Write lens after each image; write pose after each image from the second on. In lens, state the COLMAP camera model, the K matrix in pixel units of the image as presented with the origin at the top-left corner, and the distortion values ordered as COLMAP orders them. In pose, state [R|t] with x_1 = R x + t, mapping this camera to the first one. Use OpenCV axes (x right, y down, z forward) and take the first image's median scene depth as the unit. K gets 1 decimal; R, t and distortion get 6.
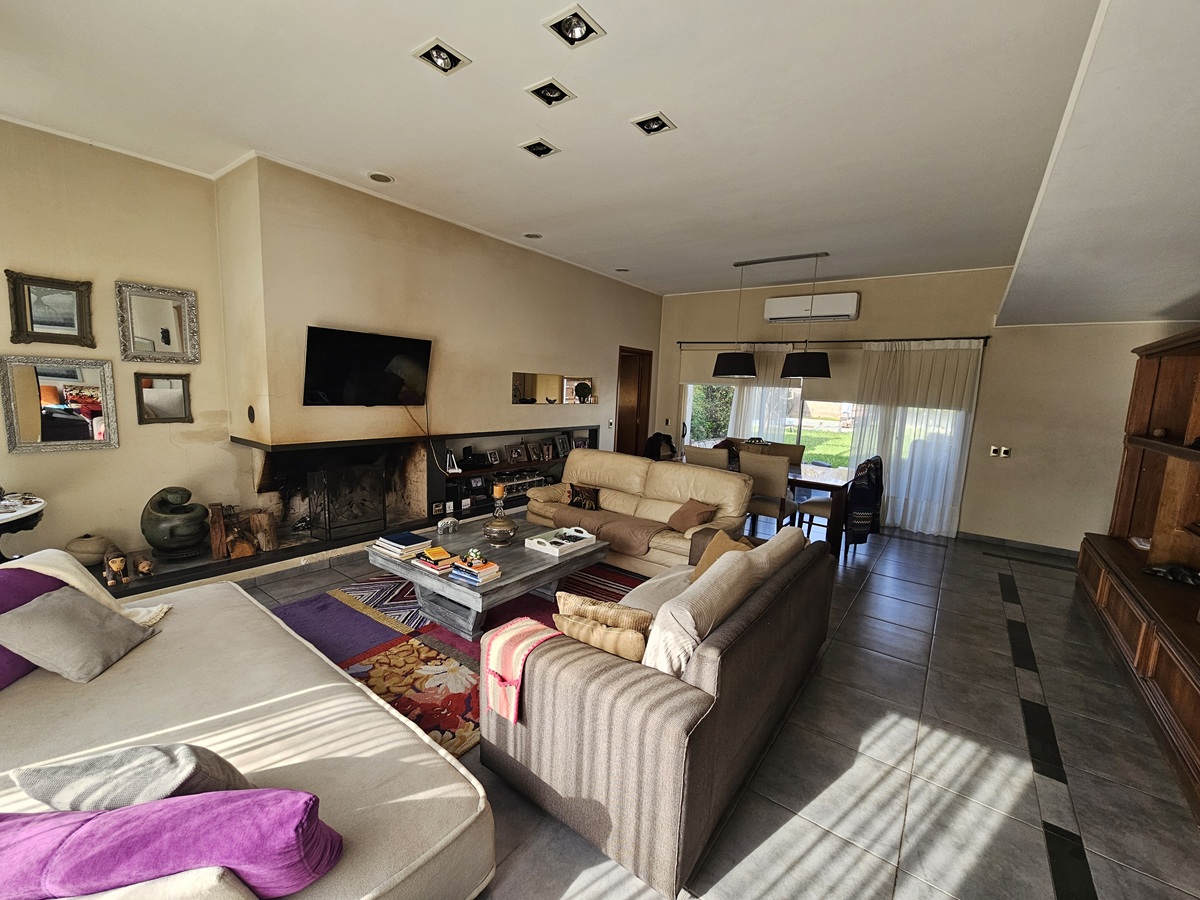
lens RADIAL K [[493.8, 0, 594.3], [0, 493.8, 455.8], [0, 0, 1]] dist [-0.019933, 0.005703]
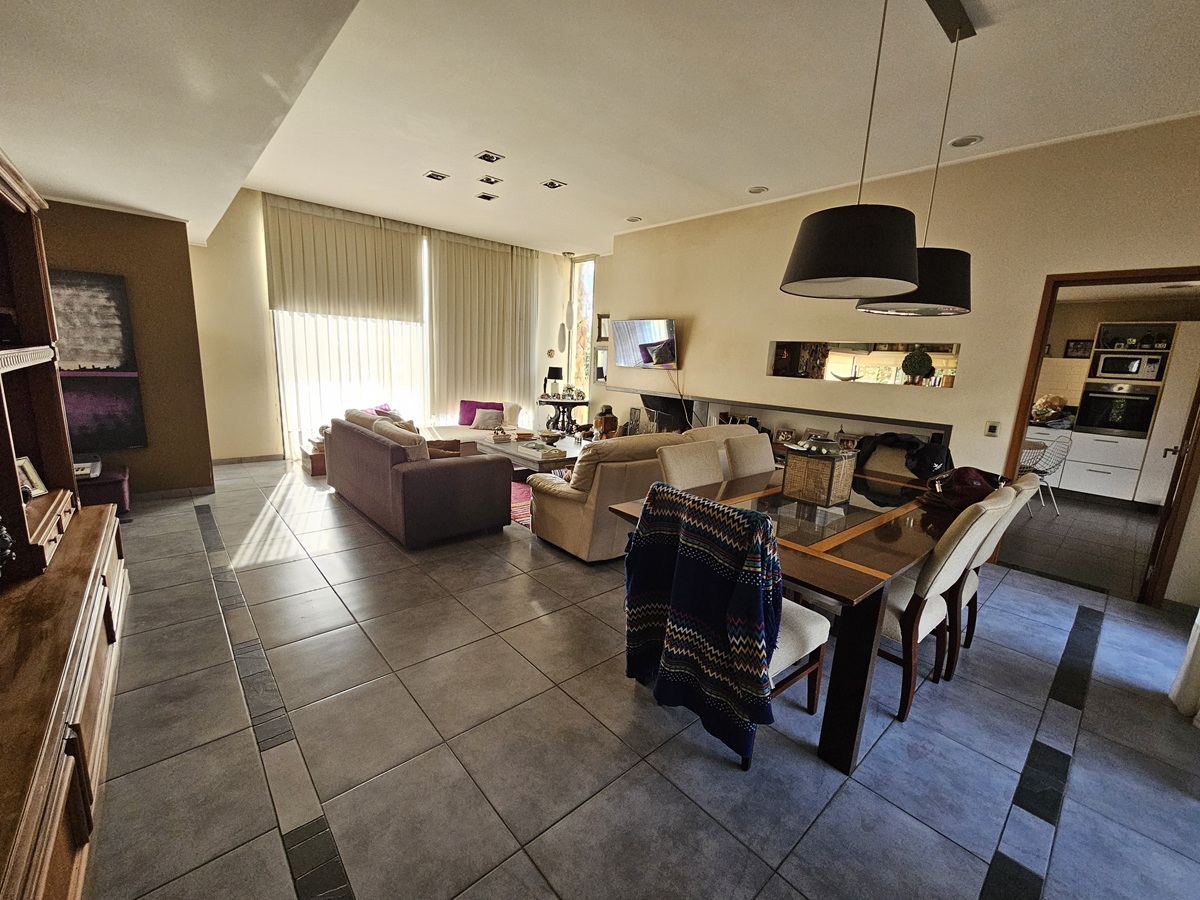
lens RADIAL K [[493.8, 0, 594.3], [0, 493.8, 455.8], [0, 0, 1]] dist [-0.019933, 0.005703]
pose [[-0.193016, 0.142958, -0.970725, 1.029248], [-0.190204, 0.965111, 0.179951, -0.081917], [0.962584, 0.219369, -0.159091, 1.099594]]
